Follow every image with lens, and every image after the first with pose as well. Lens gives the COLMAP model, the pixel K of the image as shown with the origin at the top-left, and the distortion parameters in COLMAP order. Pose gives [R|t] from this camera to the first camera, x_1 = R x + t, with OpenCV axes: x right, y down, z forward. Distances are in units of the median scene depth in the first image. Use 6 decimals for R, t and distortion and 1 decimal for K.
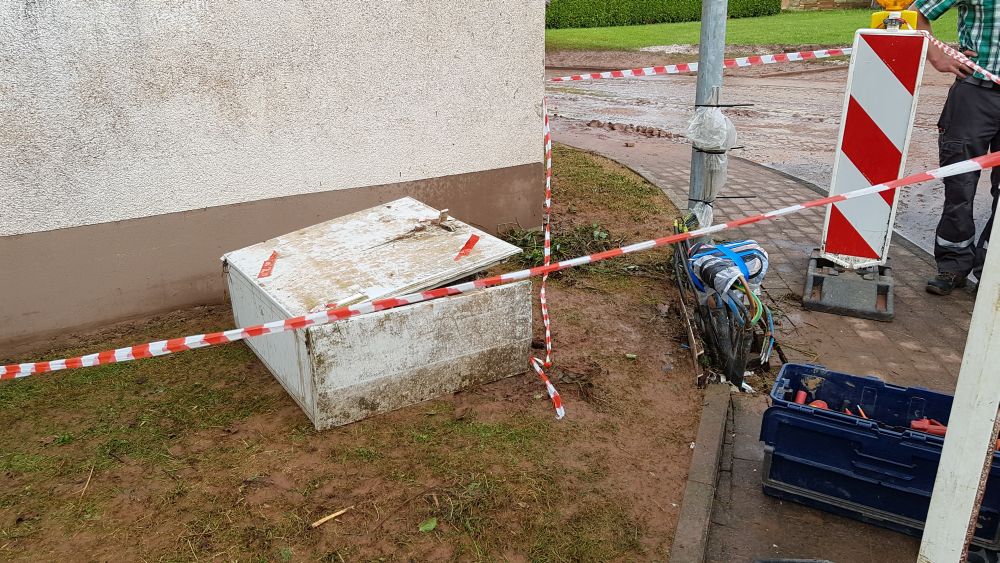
lens RADIAL K [[784.2, 0, 498.0], [0, 784.2, 280.9], [0, 0, 1]] dist [0.053826, -0.097663]
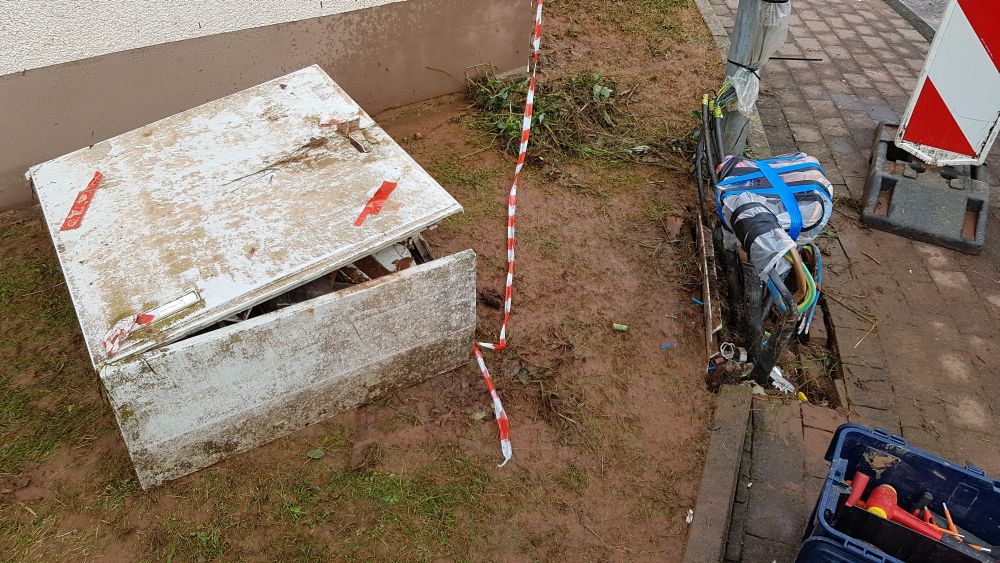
lens RADIAL K [[784.2, 0, 501.2], [0, 784.2, 272.5], [0, 0, 1]] dist [0.053826, -0.097663]
pose [[0.999157, 0.041027, -0.001524, 0.062337], [-0.038553, 0.950374, 0.308710, -0.177053], [0.014113, -0.308391, 0.951155, 0.344079]]
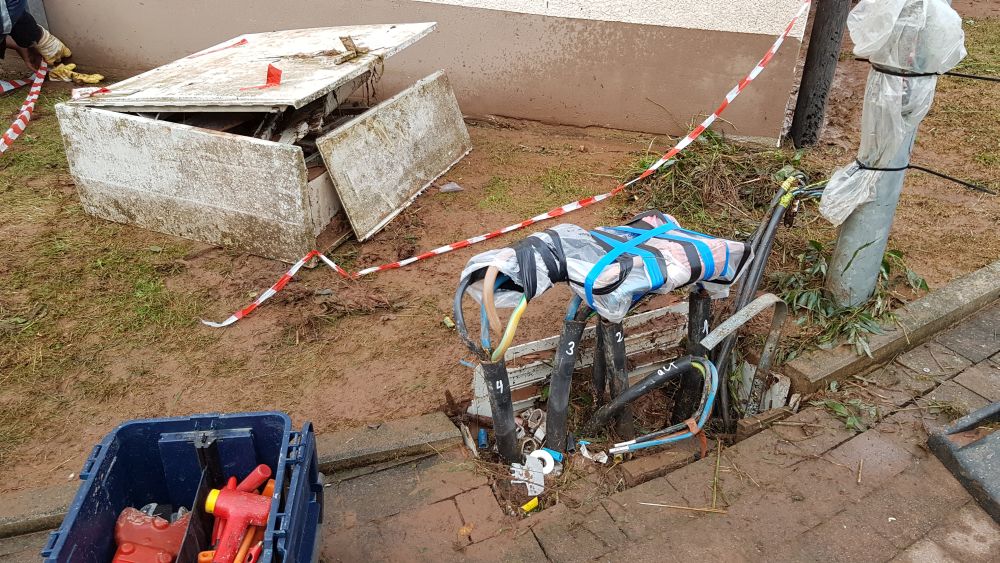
lens RADIAL K [[784.2, 0, 502.6], [0, 784.2, 284.6], [0, 0, 1]] dist [0.053826, -0.097663]
pose [[0.577221, 0.429999, -0.694203, 0.668433], [-0.287394, 0.902710, 0.320186, -0.164165], [0.764343, 0.014692, 0.644642, 0.636151]]
